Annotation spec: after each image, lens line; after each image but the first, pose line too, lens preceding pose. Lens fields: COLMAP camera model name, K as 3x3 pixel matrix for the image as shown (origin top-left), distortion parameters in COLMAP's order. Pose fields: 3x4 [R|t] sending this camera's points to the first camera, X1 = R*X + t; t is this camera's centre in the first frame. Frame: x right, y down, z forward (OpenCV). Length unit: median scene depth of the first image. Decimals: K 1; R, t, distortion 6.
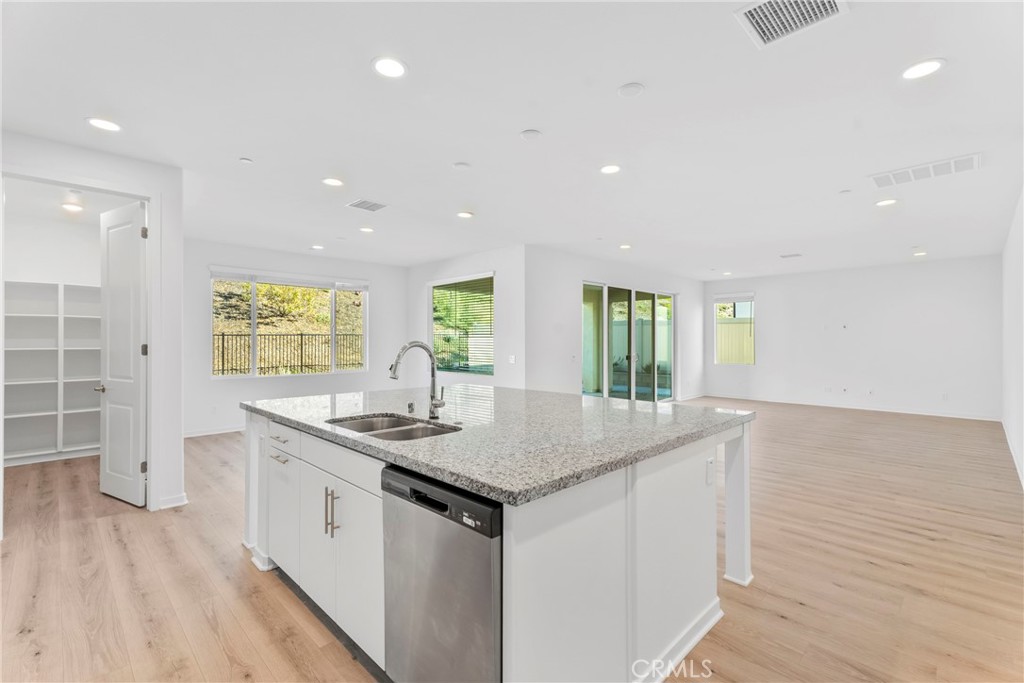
lens RADIAL K [[453.2, 0, 512.0], [0, 453.2, 341.5], [0, 0, 1]] dist [-0.001041, -0.000631]
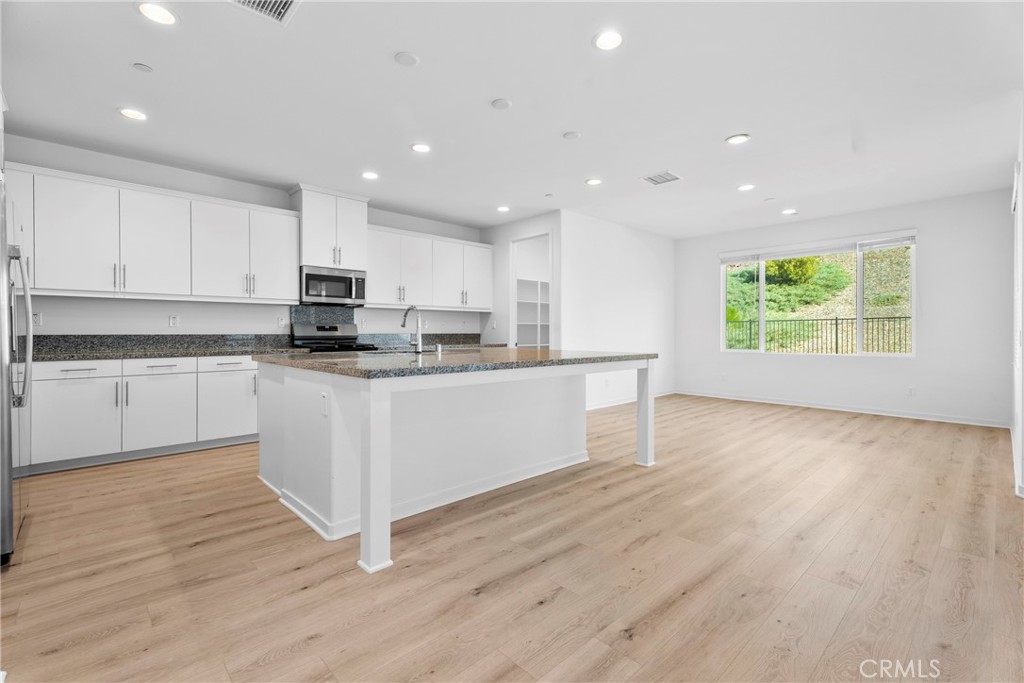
lens RADIAL K [[458.2, 0, 515.5], [0, 458.2, 334.2], [0, 0, 1]] dist [0.013391, 0.000283]
pose [[-0.014301, 0.005215, -0.999884, 0.412500], [-0.000640, 0.999986, 0.005224, 0.025983], [0.999898, 0.000715, -0.014297, 0.386494]]
